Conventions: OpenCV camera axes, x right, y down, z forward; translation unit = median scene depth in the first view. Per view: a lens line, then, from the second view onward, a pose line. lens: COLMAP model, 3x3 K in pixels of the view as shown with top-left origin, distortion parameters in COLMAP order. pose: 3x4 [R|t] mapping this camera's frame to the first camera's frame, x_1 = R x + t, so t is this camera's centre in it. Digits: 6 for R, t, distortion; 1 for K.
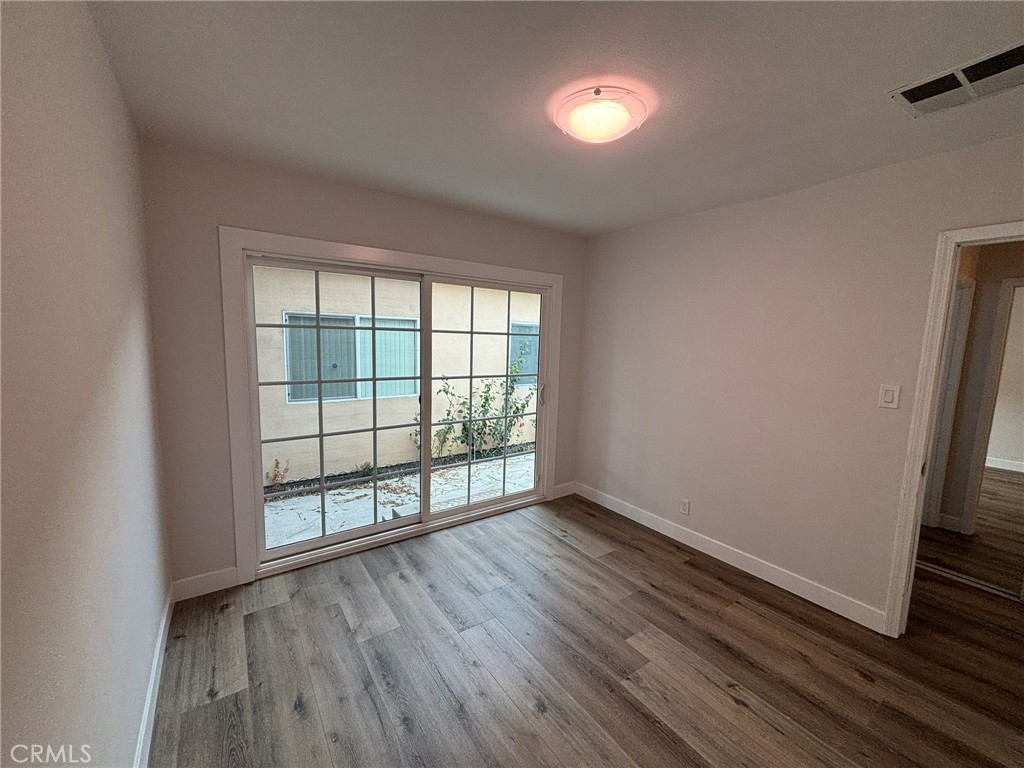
lens RADIAL K [[412.3, 0, 515.1], [0, 412.3, 377.3], [0, 0, 1]] dist [0.003324, -0.001409]
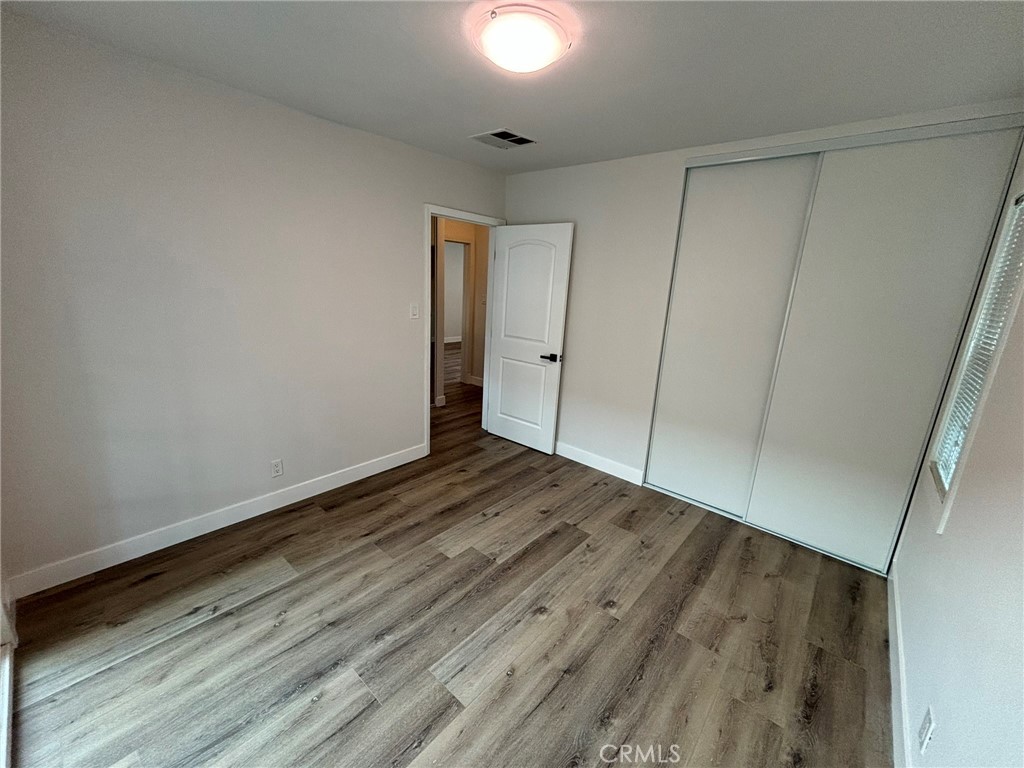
lens RADIAL K [[412.3, 0, 509.0], [0, 412.3, 379.6], [0, 0, 1]] dist [0.003324, -0.001409]
pose [[-0.224374, -0.266006, 0.937495, -0.528528], [0.040187, 0.958680, 0.281635, -0.100362], [-0.973674, 0.100867, -0.204412, 0.796661]]
